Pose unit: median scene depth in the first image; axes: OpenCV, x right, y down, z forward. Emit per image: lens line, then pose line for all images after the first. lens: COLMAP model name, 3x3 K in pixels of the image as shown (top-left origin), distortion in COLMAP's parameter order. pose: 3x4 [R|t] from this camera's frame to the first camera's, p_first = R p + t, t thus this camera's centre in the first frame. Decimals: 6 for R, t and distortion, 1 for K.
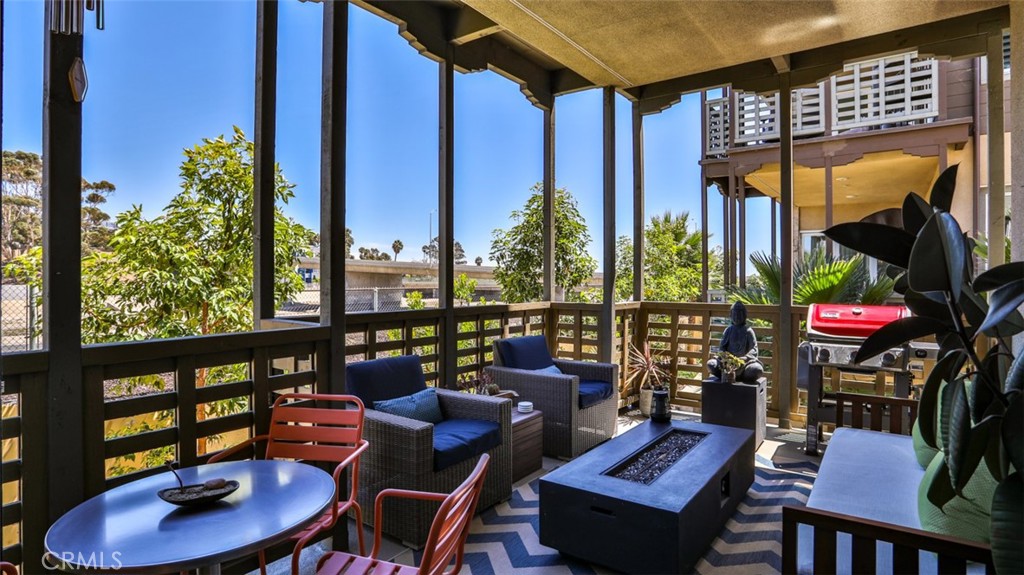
lens RADIAL K [[539.3, 0, 512.0], [0, 539.3, 287.5], [0, 0, 1]] dist [-0.000904, -0.000090]
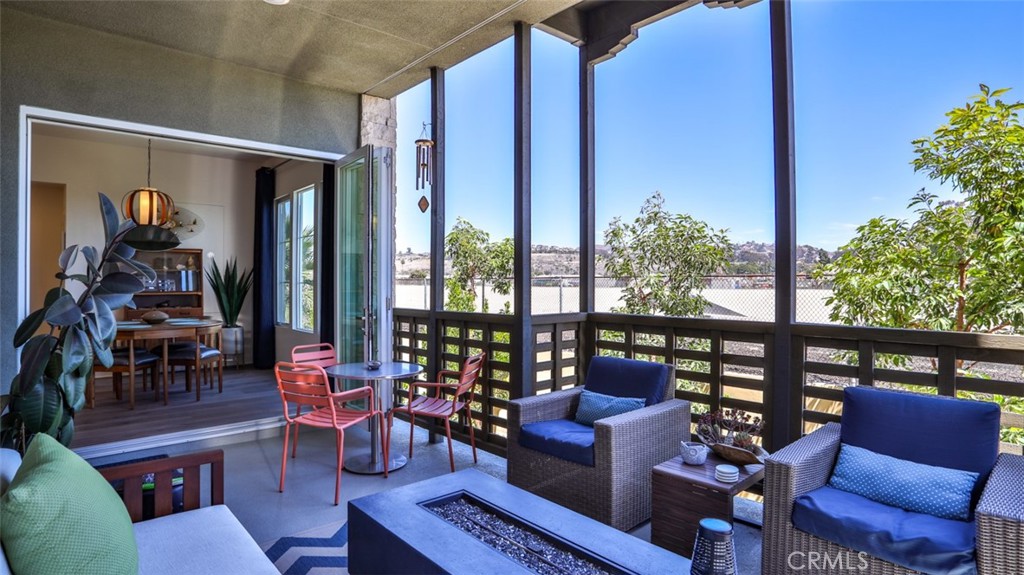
lens RADIAL K [[539.3, 0, 512.0], [0, 539.3, 287.5], [0, 0, 1]] dist [-0.000904, -0.000090]
pose [[-0.221714, 0.016461, -0.974973, 0.942445], [-0.007535, 0.999799, 0.018594, -0.029776], [0.975083, 0.011469, -0.221546, 1.131978]]
